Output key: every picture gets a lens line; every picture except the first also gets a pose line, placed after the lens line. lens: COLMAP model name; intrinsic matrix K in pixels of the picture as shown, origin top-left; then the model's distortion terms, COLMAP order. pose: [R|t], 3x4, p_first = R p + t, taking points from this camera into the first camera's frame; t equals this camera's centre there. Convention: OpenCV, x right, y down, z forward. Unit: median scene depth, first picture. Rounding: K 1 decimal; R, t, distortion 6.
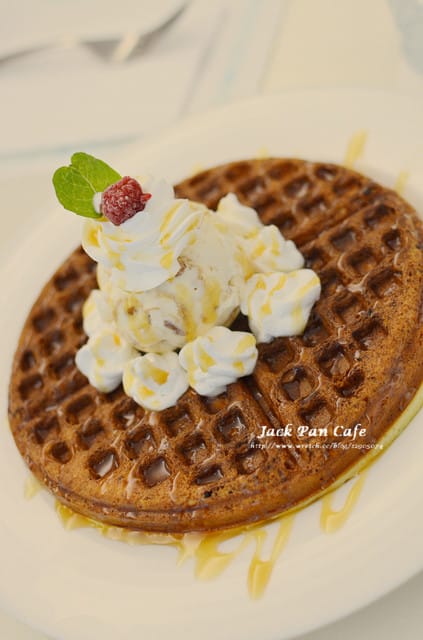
lens RADIAL K [[1027.1, 0, 211.5], [0, 1027.1, 320.0], [0, 0, 1]] dist [-0.200448, -0.037373]
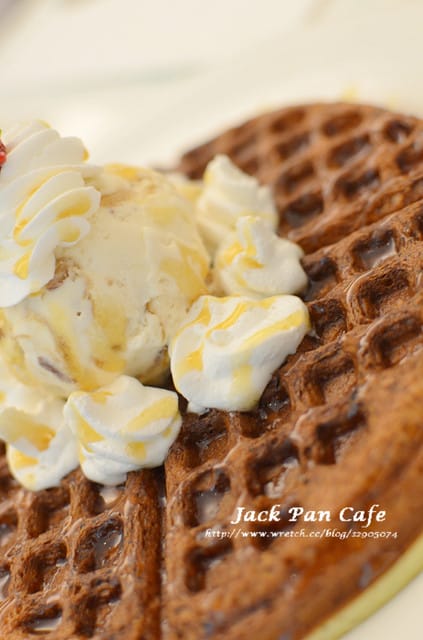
lens RADIAL K [[1027.1, 0, 211.5], [0, 1027.1, 320.0], [0, 0, 1]] dist [-0.200448, -0.037373]
pose [[0.935674, 0.123103, -0.330696, 0.256407], [-0.099430, 0.991177, 0.087642, -0.086597], [0.338567, -0.049123, 0.939659, 0.449236]]
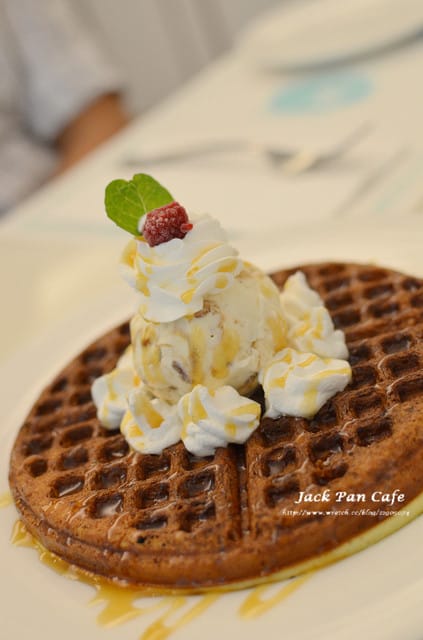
lens RADIAL K [[1010.5, 0, 211.5], [0, 1010.5, 320.0], [0, 0, 1]] dist [-0.238460, -0.023824]
pose [[0.927988, 0.267176, -0.259721, 0.217021], [-0.313723, 0.936321, -0.157740, 0.100574], [0.201037, 0.227861, 0.952714, 0.114262]]
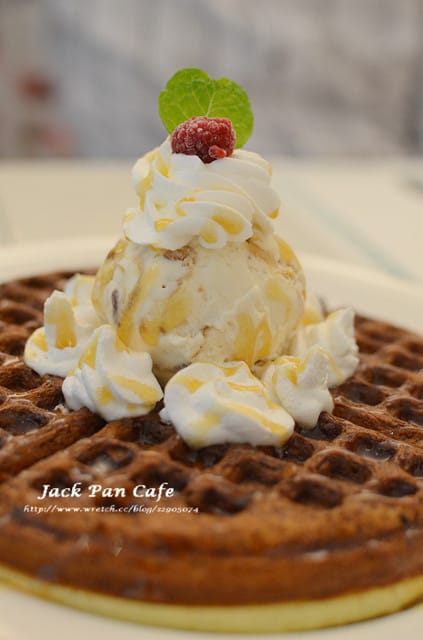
lens RADIAL K [[1010.5, 0, 211.5], [0, 1010.5, 320.0], [0, 0, 1]] dist [-0.238460, -0.023824]
pose [[0.467000, 0.700424, -0.539739, 0.396131], [-0.821792, 0.569123, 0.027514, -0.063354], [0.326449, 0.430704, 0.841383, 0.415998]]
